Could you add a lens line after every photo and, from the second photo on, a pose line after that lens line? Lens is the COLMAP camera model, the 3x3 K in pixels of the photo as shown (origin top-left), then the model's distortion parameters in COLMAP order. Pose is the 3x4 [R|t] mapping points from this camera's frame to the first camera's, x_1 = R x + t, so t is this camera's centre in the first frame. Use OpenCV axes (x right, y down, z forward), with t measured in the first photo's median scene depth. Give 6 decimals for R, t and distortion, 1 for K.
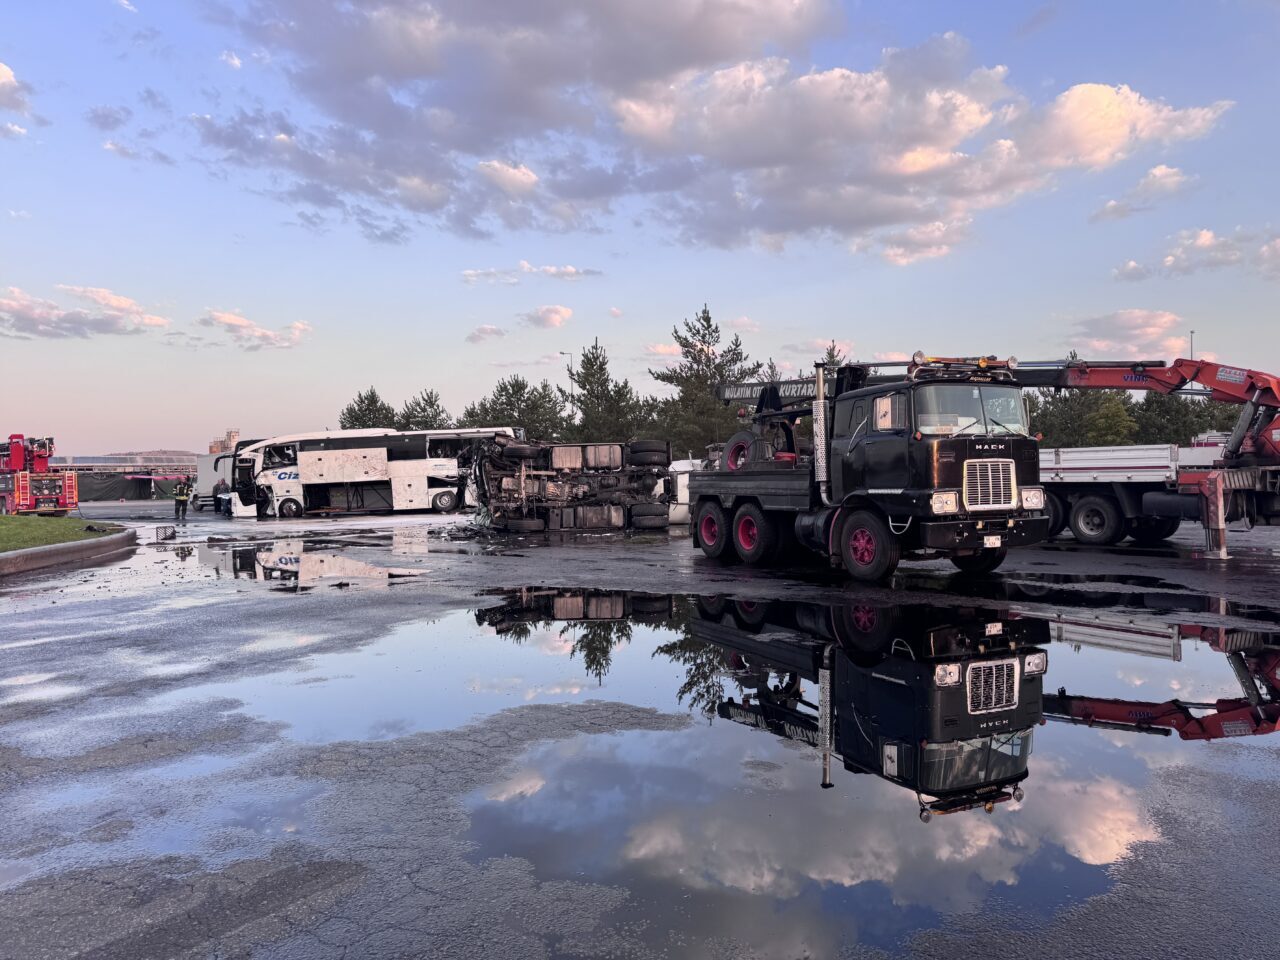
lens RADIAL K [[896.2, 0, 640.3], [0, 896.2, 502.1], [0, 0, 1]] dist [0.114992, -0.202505]
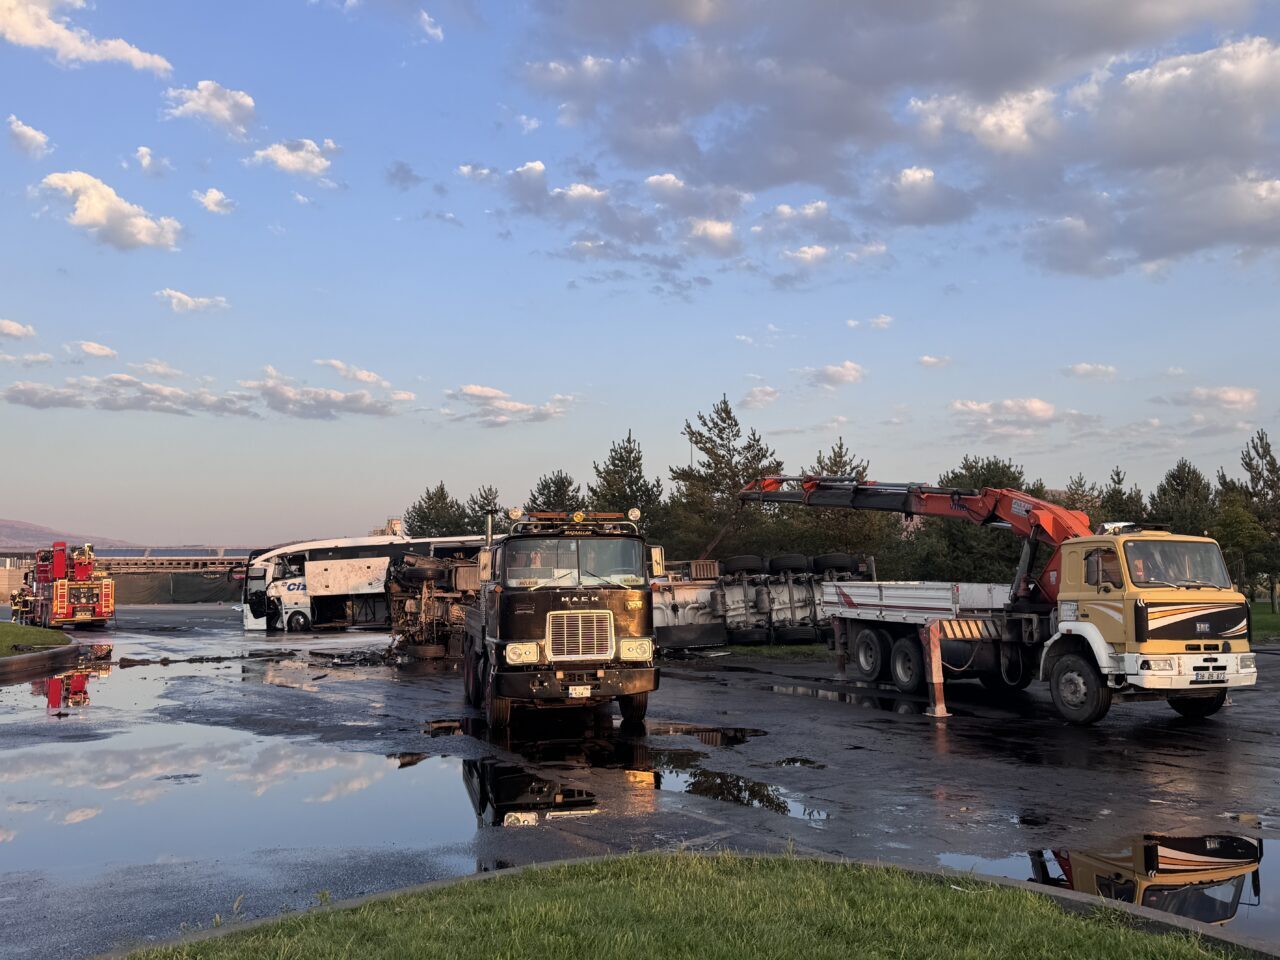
lens RADIAL K [[1161.8, 0, 640.0], [0, 1161.8, 480.0], [0, 0, 1]] dist [0.045801, -0.008894]
pose [[0.969524, -0.013199, -0.244642, 0.265030], [-0.012258, 0.994684, -0.102241, -0.020703], [0.244691, 0.102124, 0.964208, -0.094086]]
